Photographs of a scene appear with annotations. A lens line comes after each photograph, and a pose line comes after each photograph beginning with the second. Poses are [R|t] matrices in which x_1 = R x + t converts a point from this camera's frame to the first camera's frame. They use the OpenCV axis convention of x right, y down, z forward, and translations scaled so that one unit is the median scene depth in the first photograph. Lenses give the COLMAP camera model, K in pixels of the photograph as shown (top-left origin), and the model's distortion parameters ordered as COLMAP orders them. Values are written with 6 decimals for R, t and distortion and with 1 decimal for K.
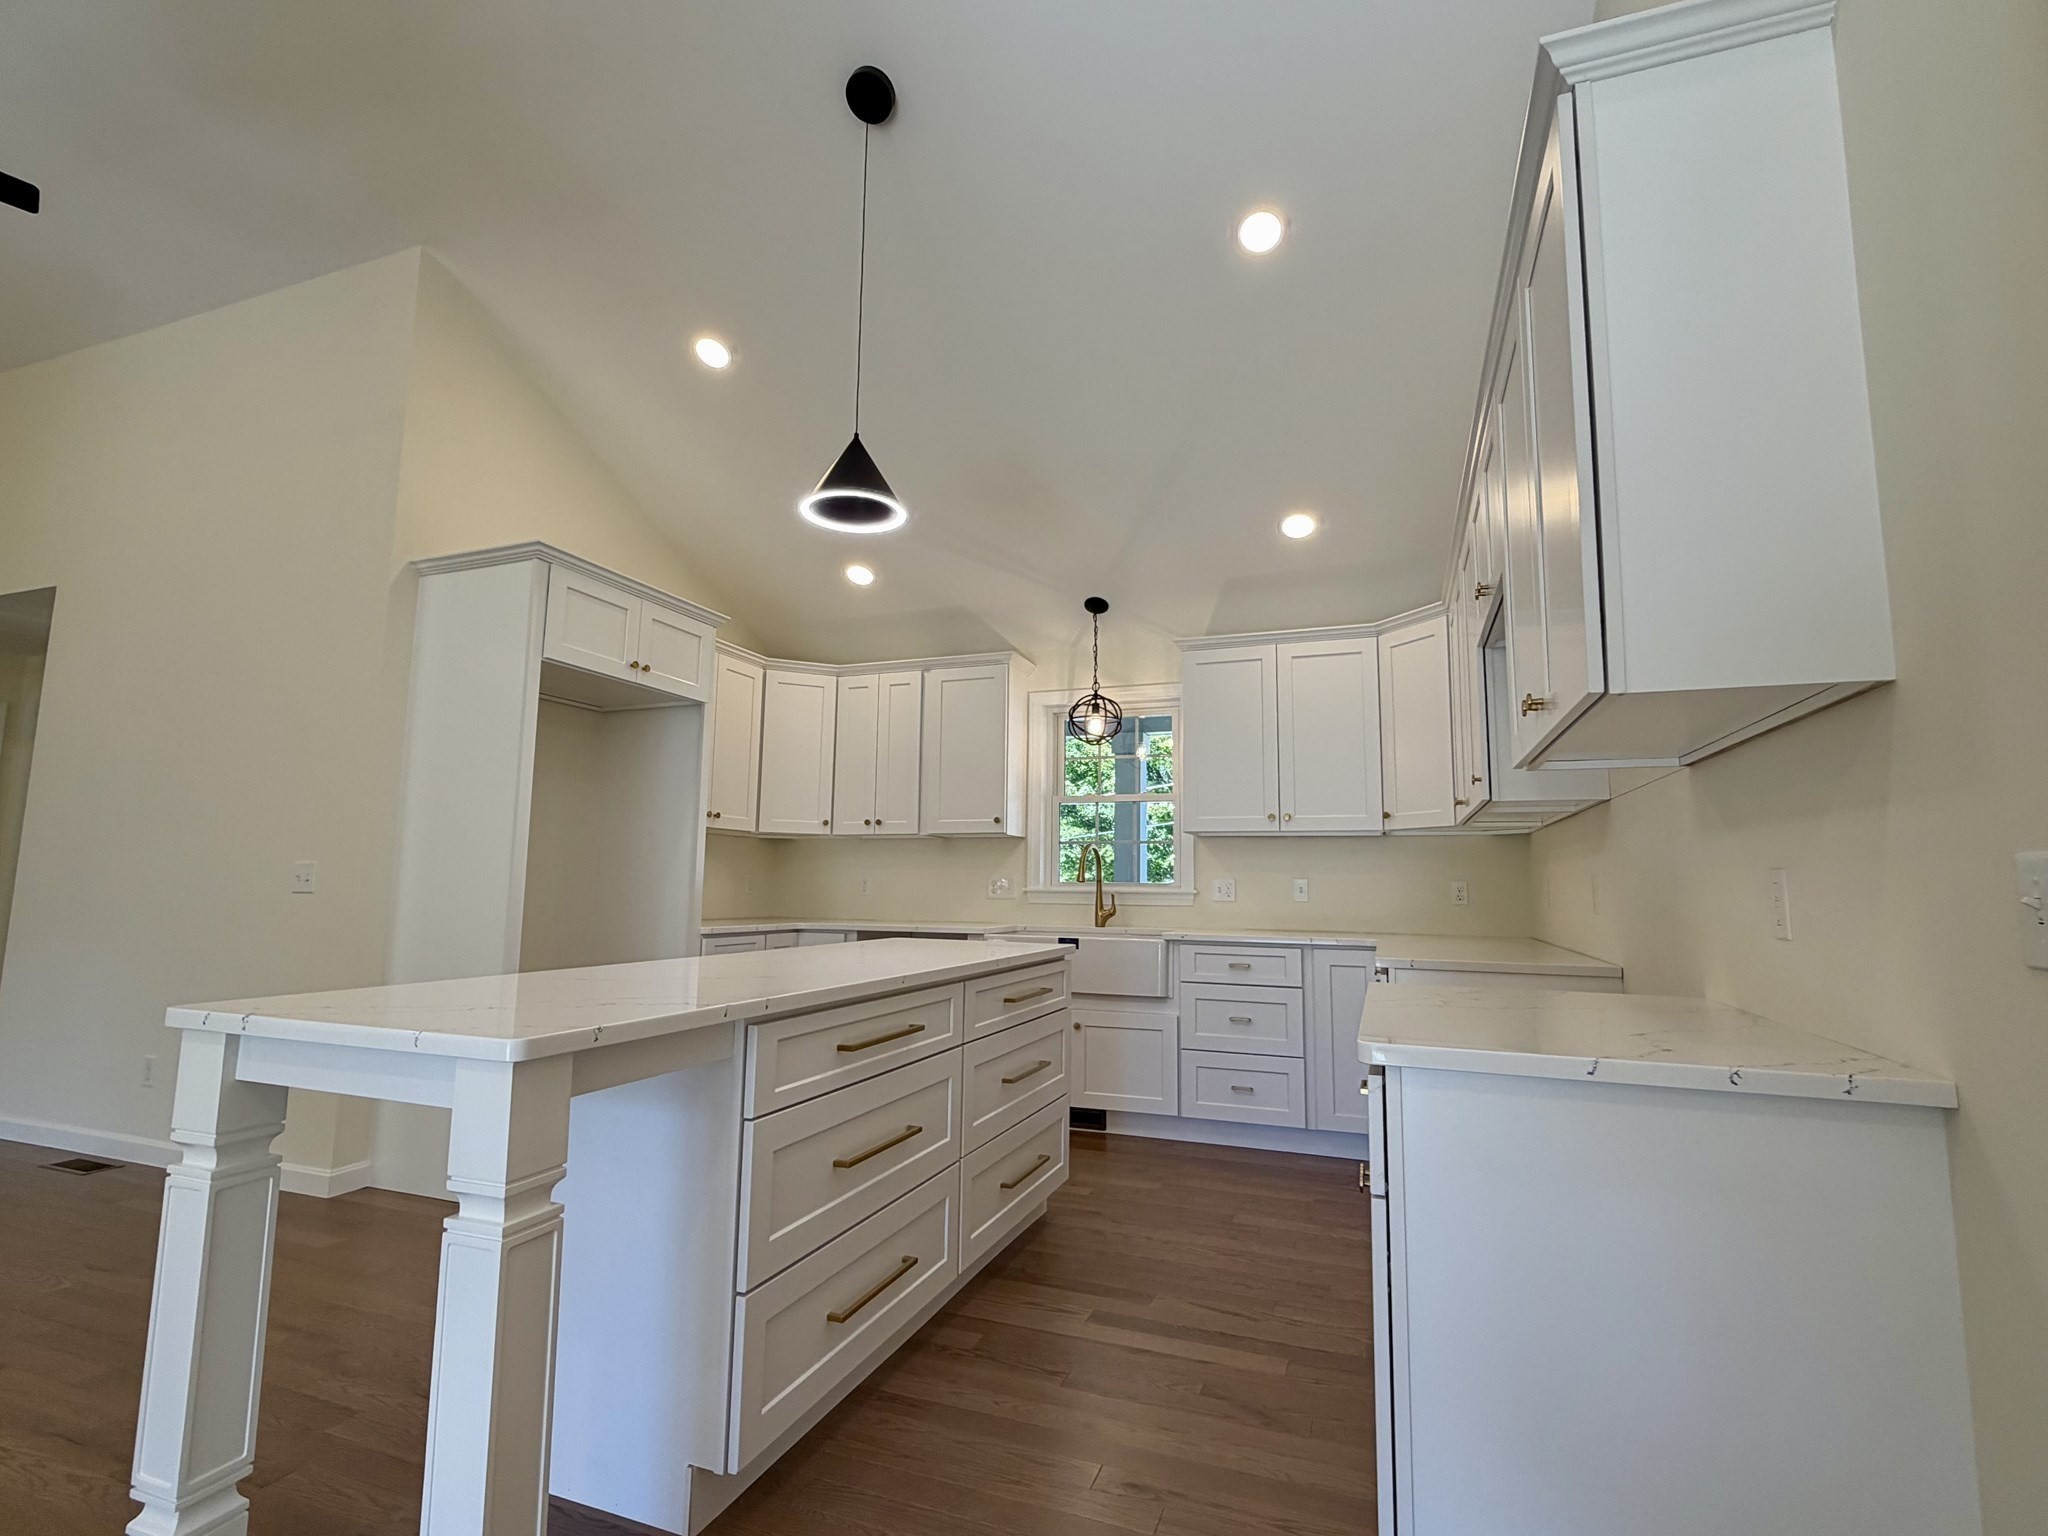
lens RADIAL K [[974.1, 0, 1022.1], [0, 974.1, 769.6], [0, 0, 1]] dist [0.001158, -0.000360]
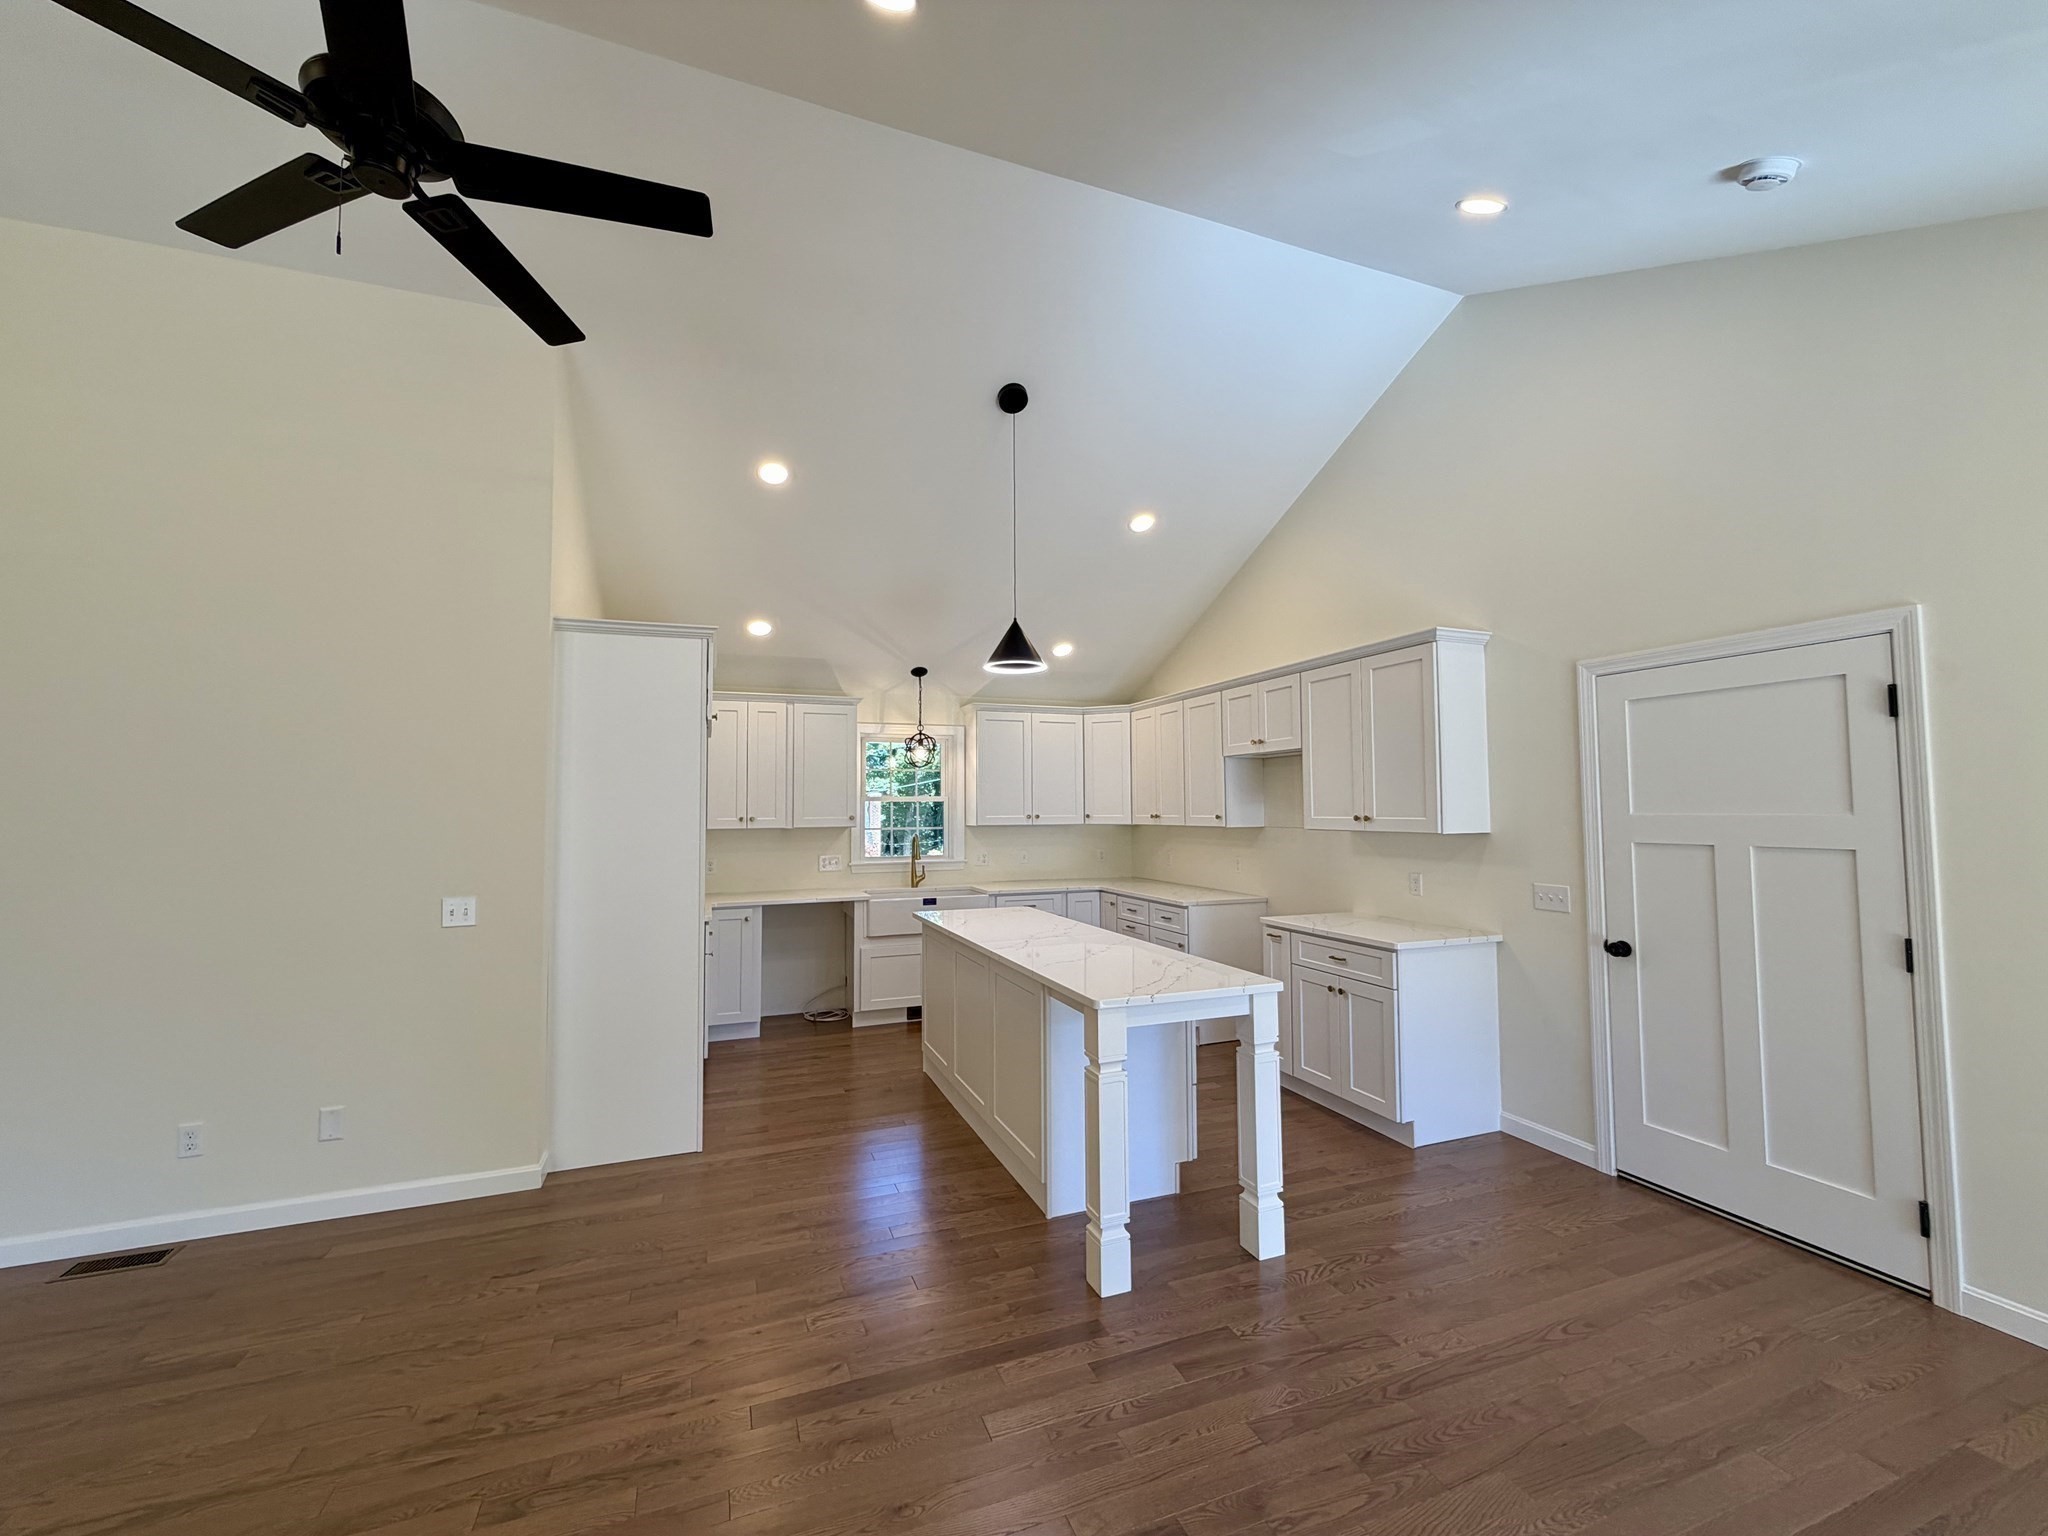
lens RADIAL K [[817.5, 0, 1018.9], [0, 817.5, 768.5], [0, 0, 1]] dist [0.000324, -0.000045]
pose [[0.746702, 0.016037, 0.664965, -0.751193], [-0.063715, 0.996837, 0.047505, -0.108063], [-0.662100, -0.077840, 0.745362, -0.042675]]
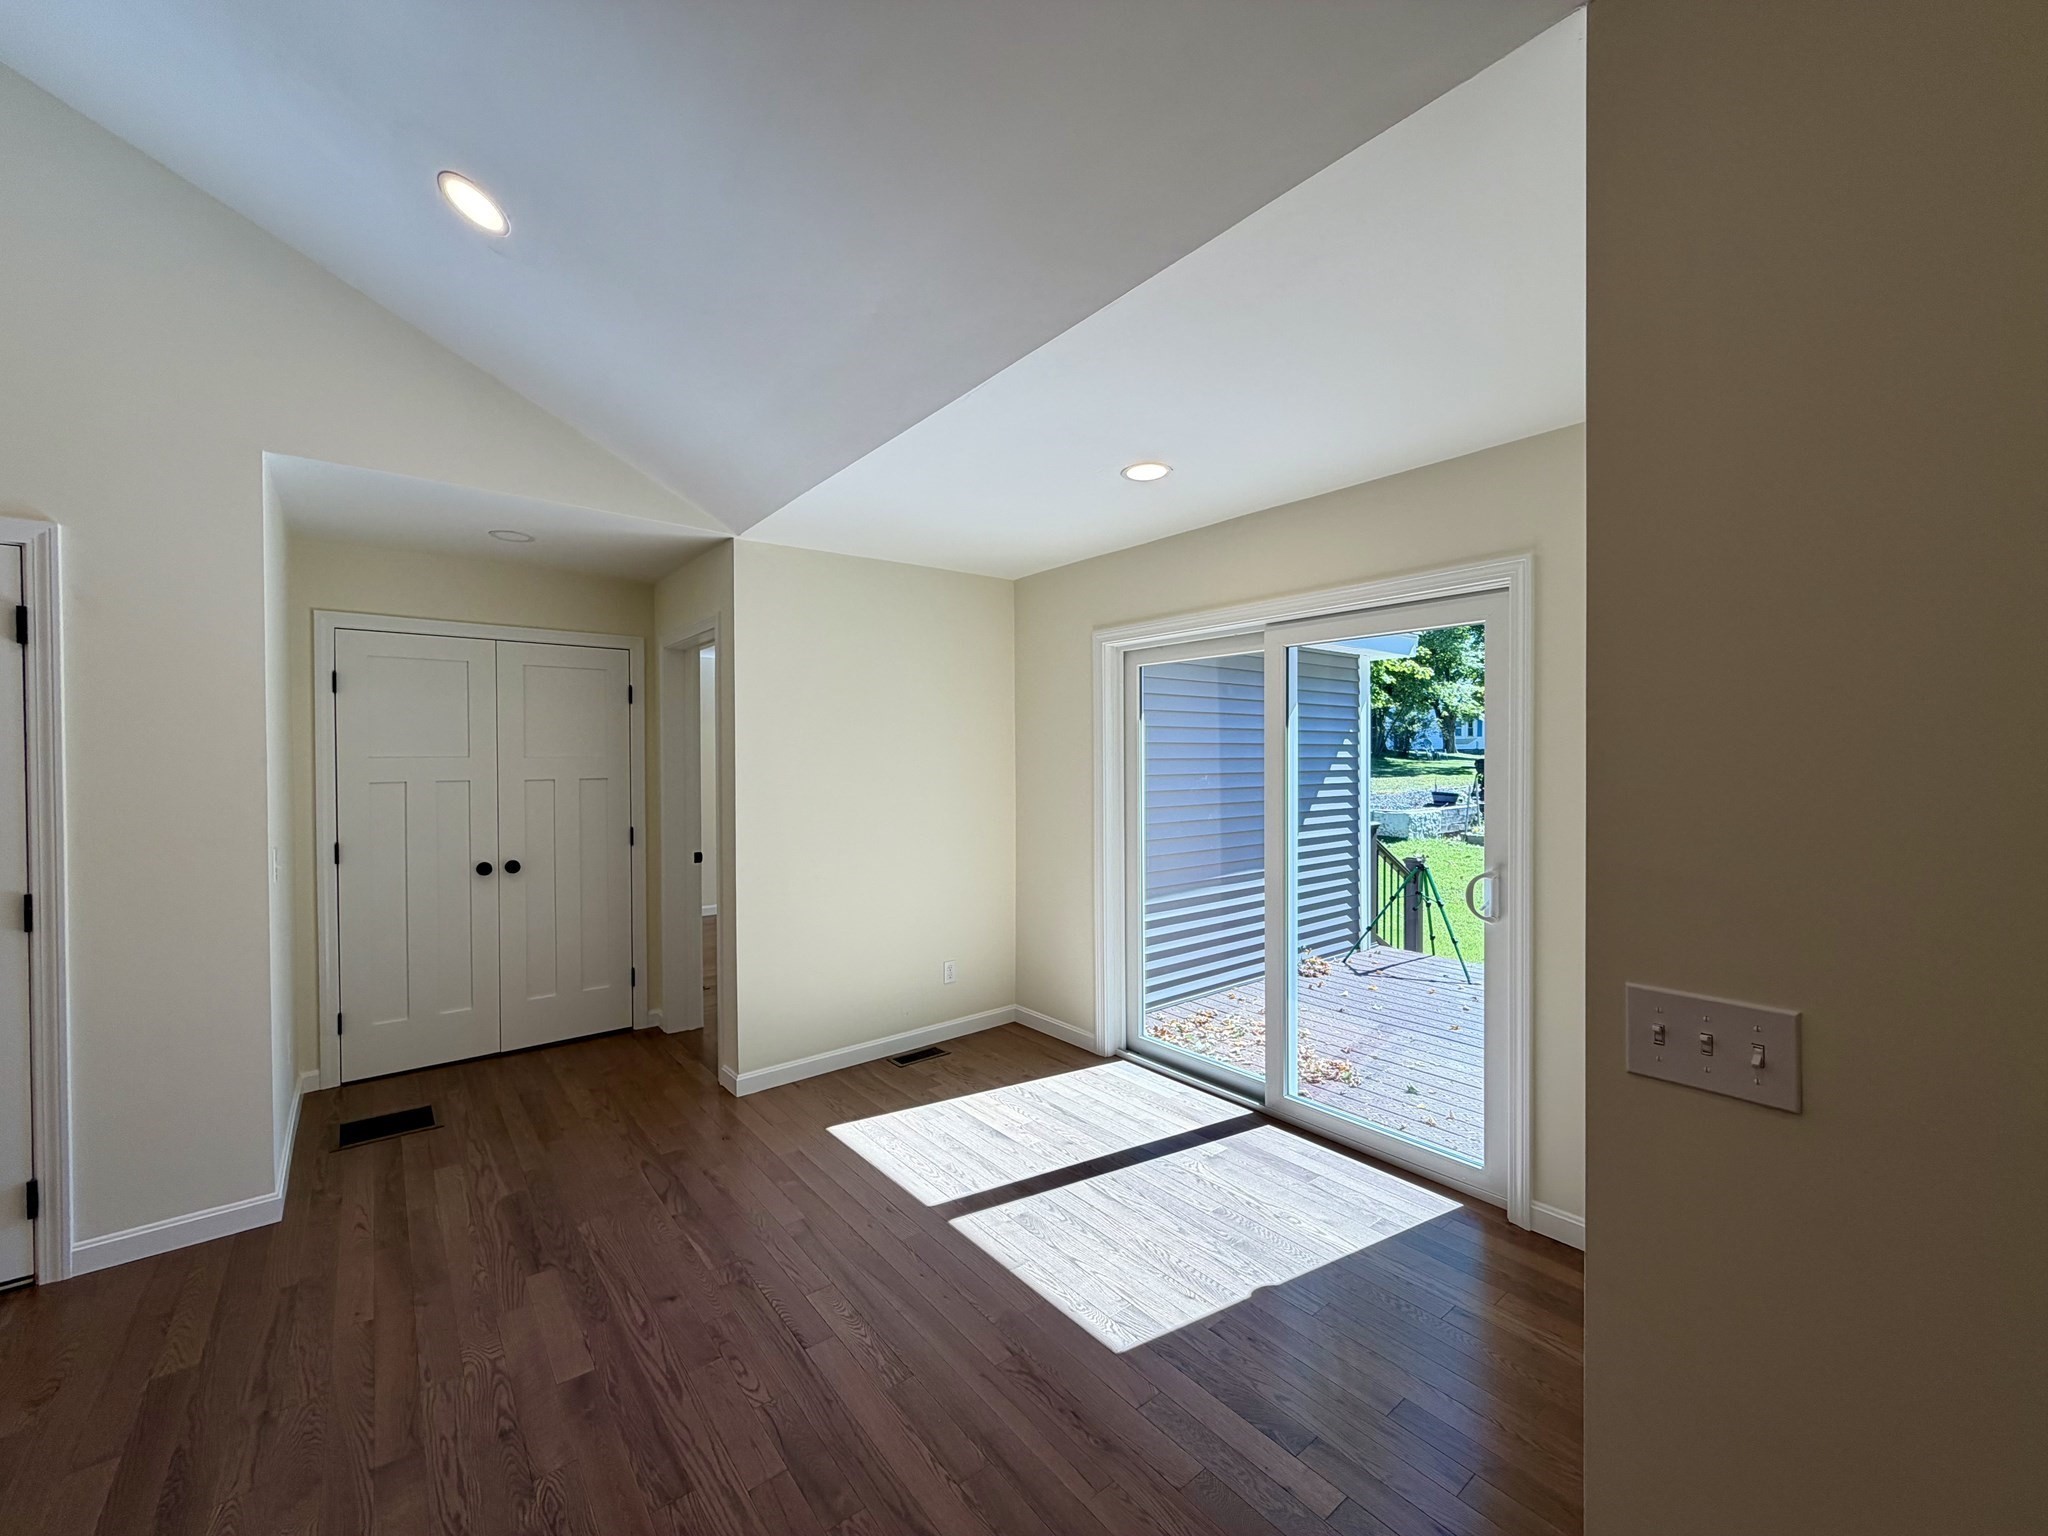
lens RADIAL K [[817.5, 0, 1018.9], [0, 817.5, 768.5], [0, 0, 1]] dist [0.000324, -0.000045]
pose [[-0.857355, -0.012148, 0.514582, -0.692885], [-0.065377, 0.994195, -0.085454, -0.075128], [-0.510557, -0.106906, -0.853172, 0.096621]]
